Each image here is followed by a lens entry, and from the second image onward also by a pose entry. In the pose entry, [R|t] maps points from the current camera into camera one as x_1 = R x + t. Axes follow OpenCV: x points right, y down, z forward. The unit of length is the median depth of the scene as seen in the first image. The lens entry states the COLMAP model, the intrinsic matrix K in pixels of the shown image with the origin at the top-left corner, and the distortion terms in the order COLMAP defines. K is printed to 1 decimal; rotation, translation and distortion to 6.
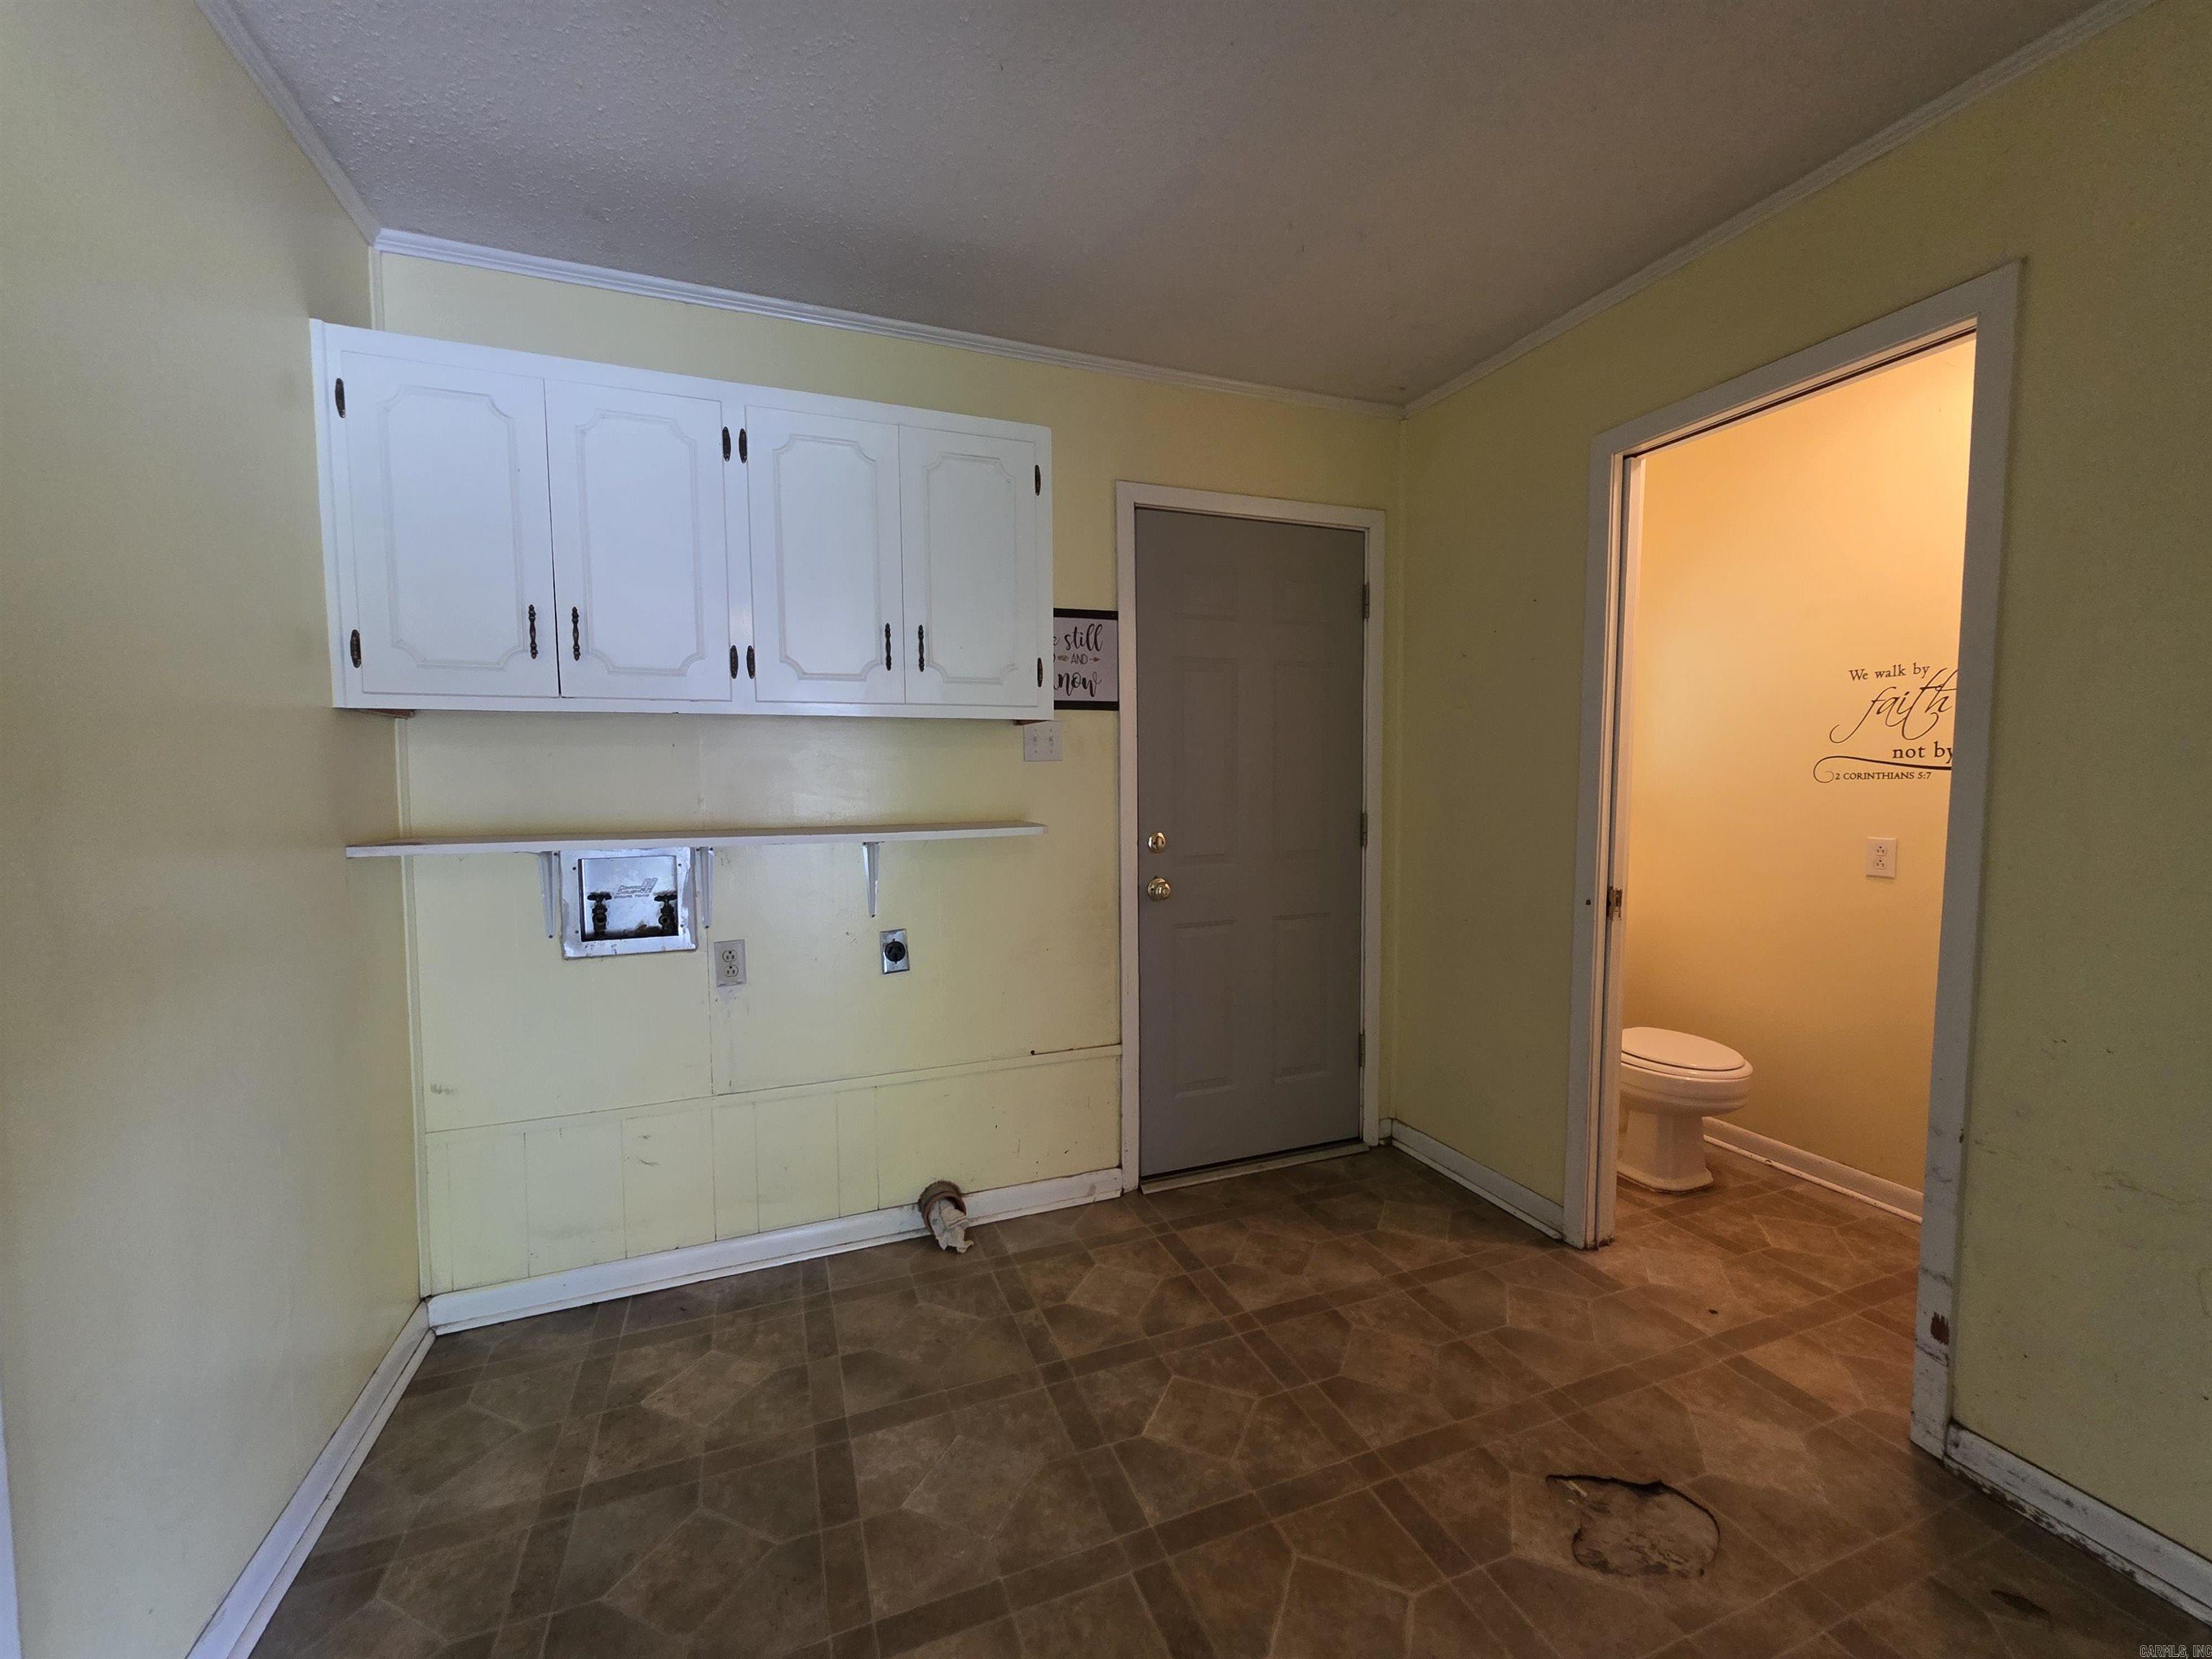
lens RADIAL K [[885.1, 0, 1105.2], [0, 885.1, 834.9], [0, 0, 1]] dist [0.004576, -0.000132]
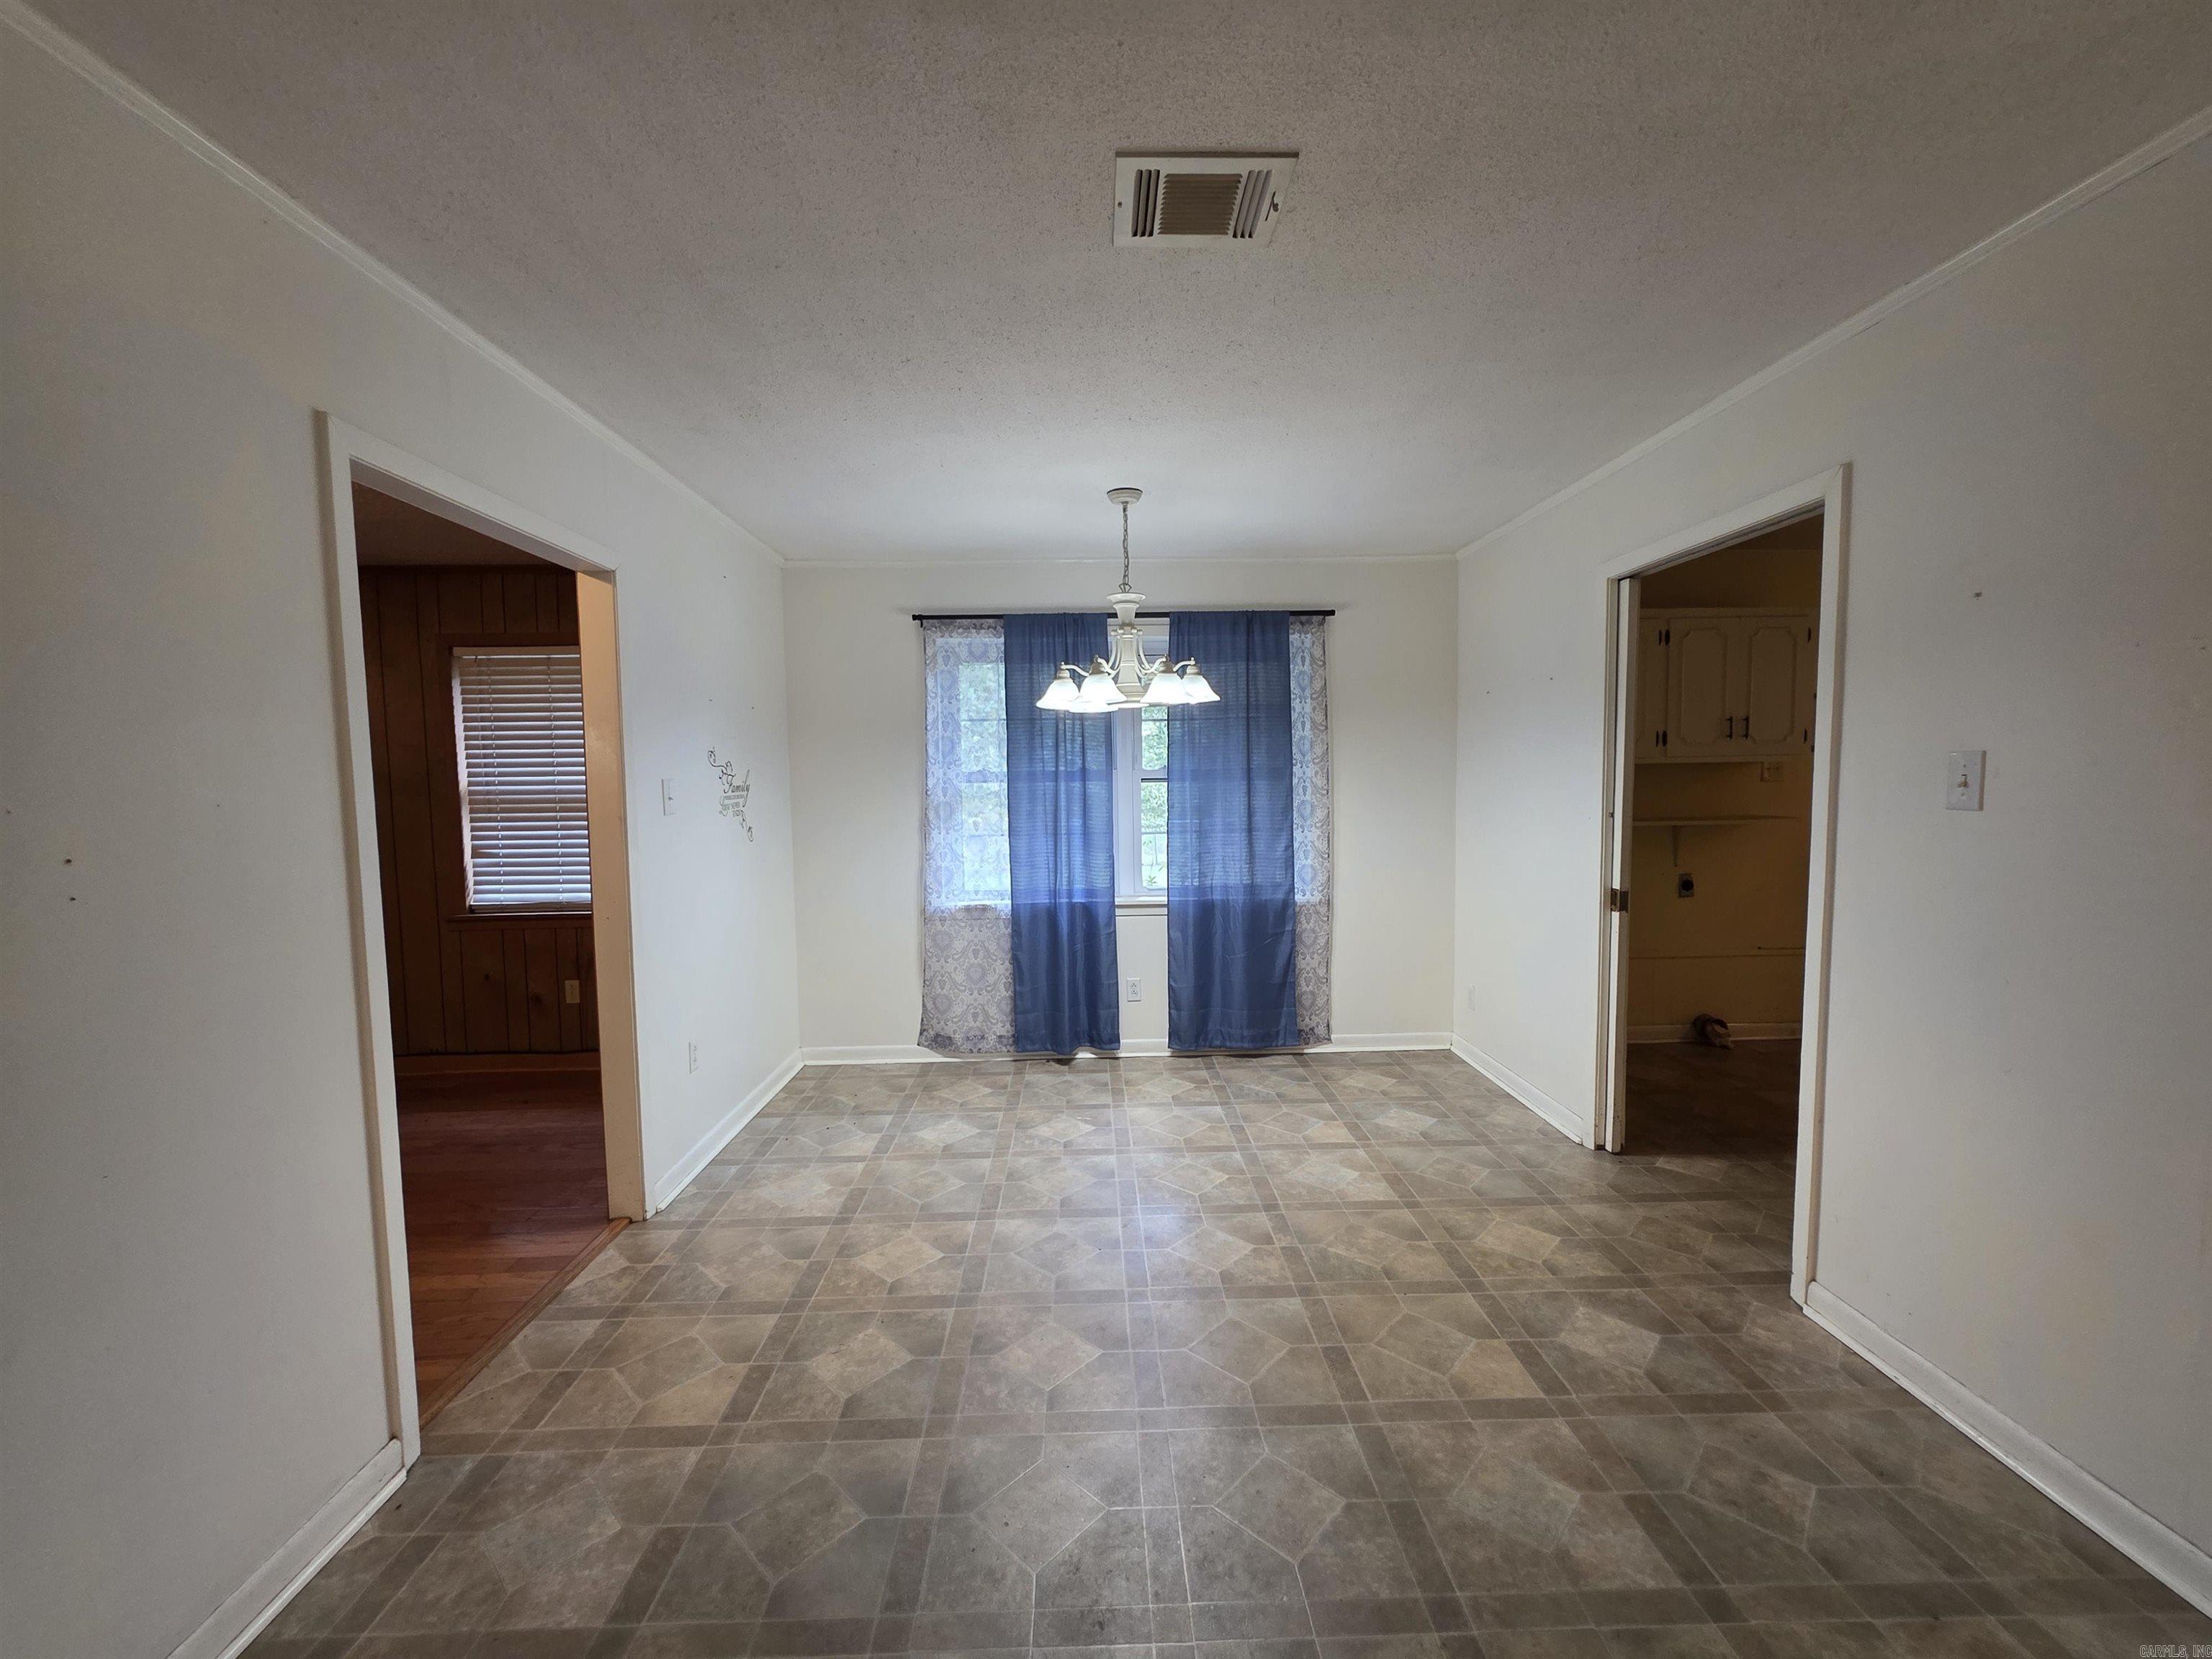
lens RADIAL K [[885.1, 0, 1104.0], [0, 885.1, 825.5], [0, 0, 1]] dist [0.004576, -0.000132]
pose [[-0.939737, -0.006470, 0.341836, -0.213072], [0.035168, 0.992689, 0.115467, -0.164418], [-0.340084, 0.120530, -0.932639, 1.719081]]
